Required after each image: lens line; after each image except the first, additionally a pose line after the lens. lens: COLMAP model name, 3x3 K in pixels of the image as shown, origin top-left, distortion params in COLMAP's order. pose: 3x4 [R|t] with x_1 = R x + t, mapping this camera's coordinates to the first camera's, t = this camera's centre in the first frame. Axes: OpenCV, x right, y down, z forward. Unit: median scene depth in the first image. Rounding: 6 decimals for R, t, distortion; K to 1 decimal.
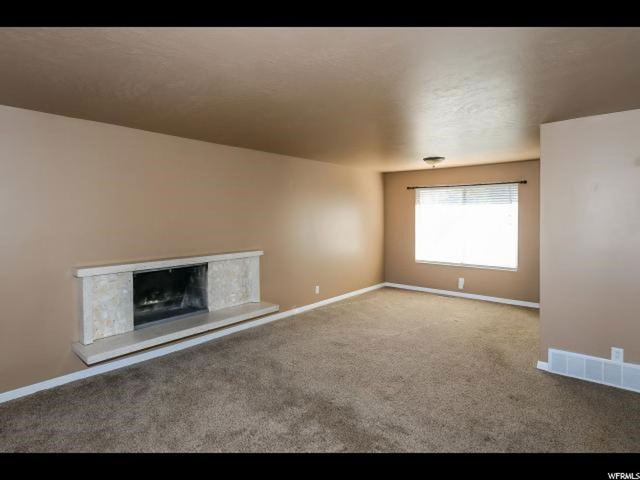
lens RADIAL K [[342.5, 0, 316.2], [0, 342.5, 239.2], [0, 0, 1]] dist [-0.010833, 0.000015]
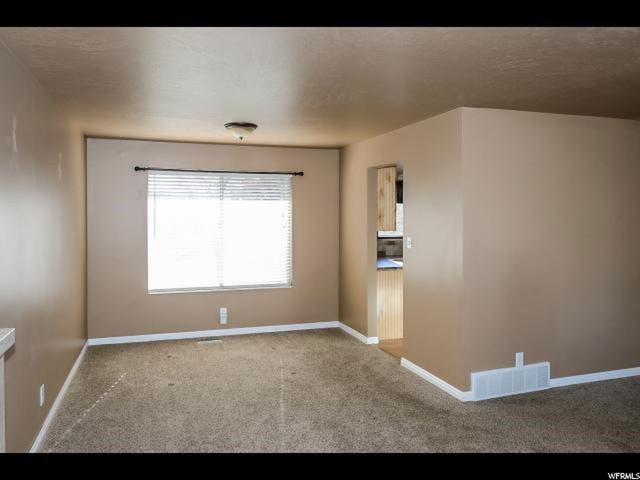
lens RADIAL K [[453.2, 0, 320.8], [0, 453.2, 237.2], [0, 0, 1]] dist [0.008663, 0.002806]
pose [[0.533648, -0.043506, 0.844587, -0.252329], [0.058987, 0.998159, 0.014146, -0.030685], [-0.843647, 0.042270, 0.535231, 0.387241]]
